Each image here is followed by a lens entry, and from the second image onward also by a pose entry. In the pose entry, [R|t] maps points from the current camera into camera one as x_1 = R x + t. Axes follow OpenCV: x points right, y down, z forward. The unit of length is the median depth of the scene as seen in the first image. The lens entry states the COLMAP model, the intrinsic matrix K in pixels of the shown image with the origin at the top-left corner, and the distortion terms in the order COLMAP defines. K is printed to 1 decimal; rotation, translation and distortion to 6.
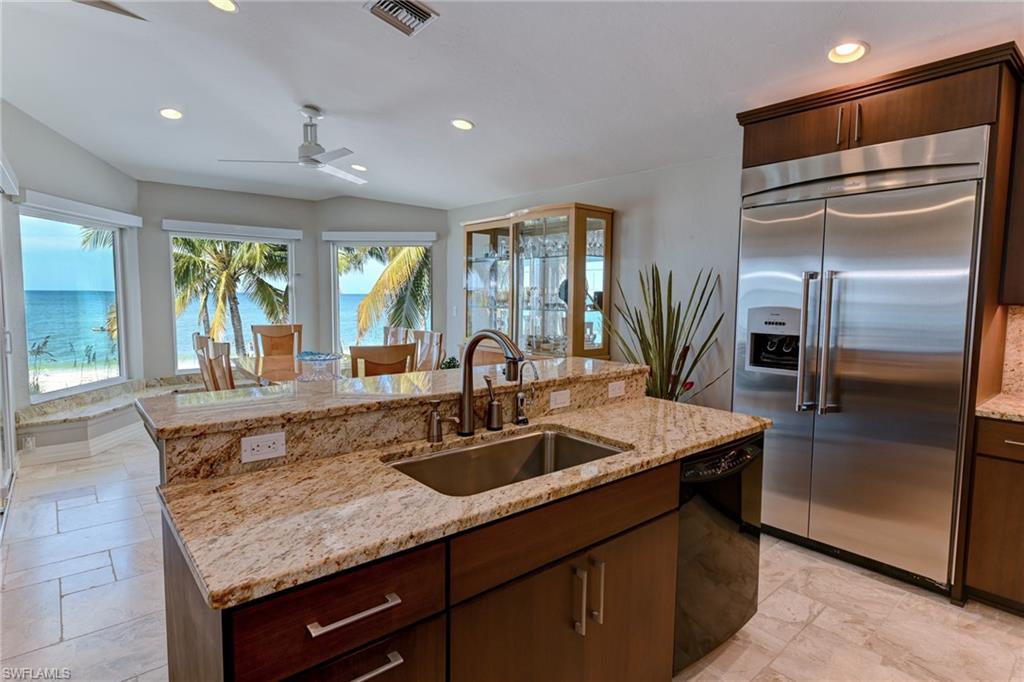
lens RADIAL K [[537.4, 0, 516.1], [0, 537.4, 340.6], [0, 0, 1]] dist [-0.000340, -0.001885]
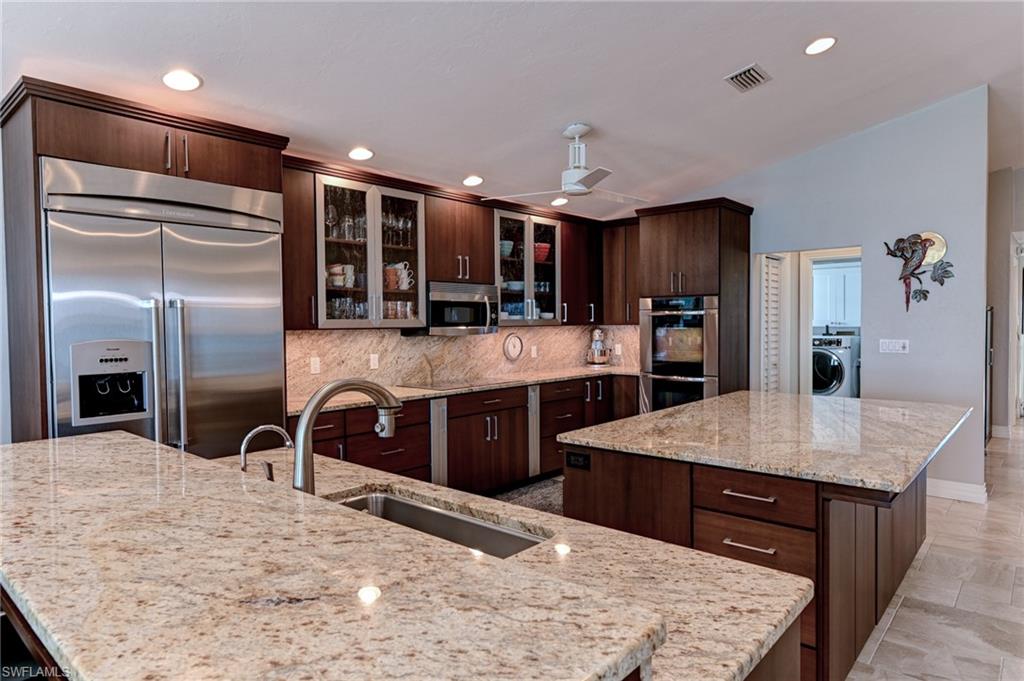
lens RADIAL K [[606.6, 0, 508.5], [0, 606.6, 339.1], [0, 0, 1]] dist [0.005011, -0.000150]
pose [[-0.139605, -0.038782, 0.989448, -0.362054], [0.091178, 0.994484, 0.051844, -0.039586], [-0.986001, 0.097453, -0.135299, 0.363928]]
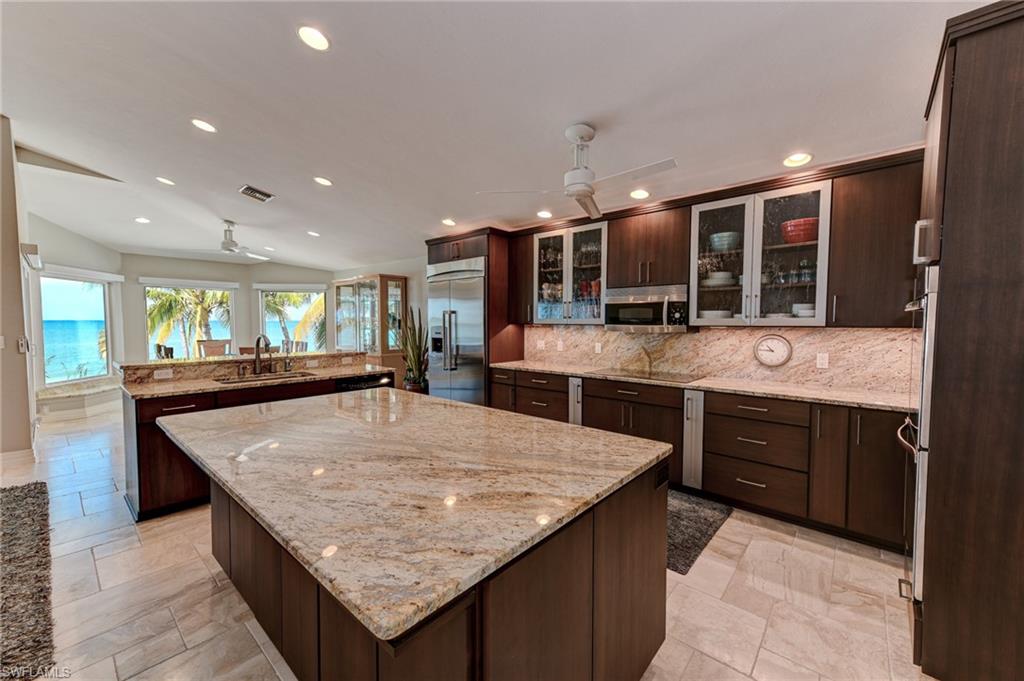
lens RADIAL K [[405.9, 0, 523.3], [0, 405.9, 340.9], [0, 0, 1]] dist [0.007206, 0.000262]
pose [[0.987571, -0.016218, 0.156336, 0.387658], [0.021667, 0.999213, -0.033215, 0.045596], [-0.155674, 0.036190, 0.987145, -0.520810]]
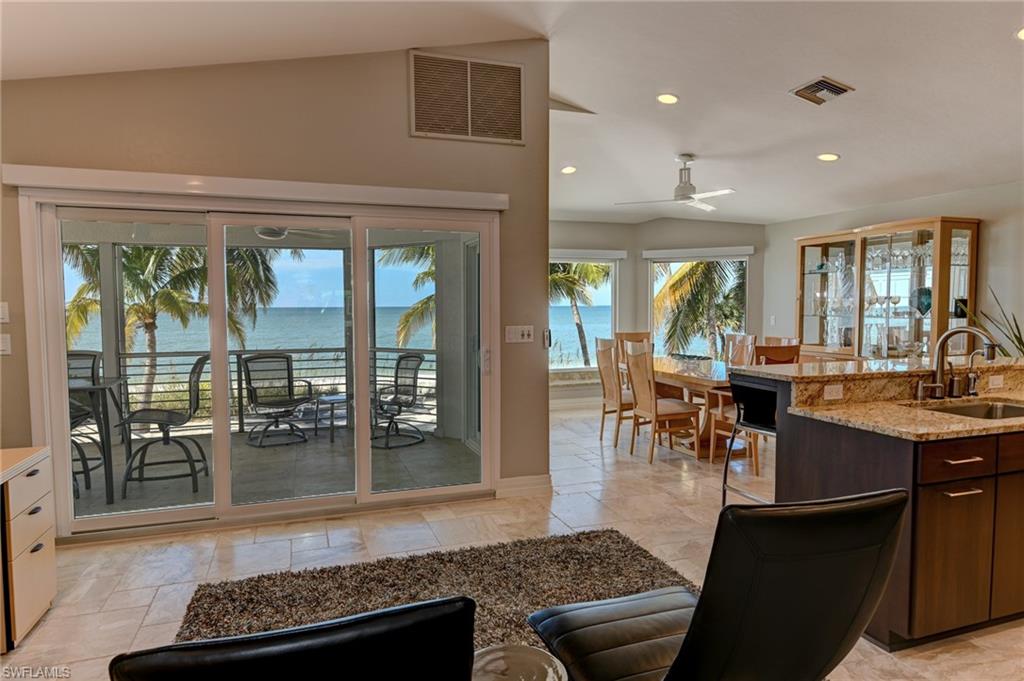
lens RADIAL K [[606.6, 0, 508.5], [0, 606.6, 339.1], [0, 0, 1]] dist [0.005011, -0.000150]
pose [[0.934057, 0.003372, -0.357109, -0.259135], [-0.014424, 0.999496, -0.028290, 0.033015], [0.356834, 0.031575, 0.933634, -0.425392]]
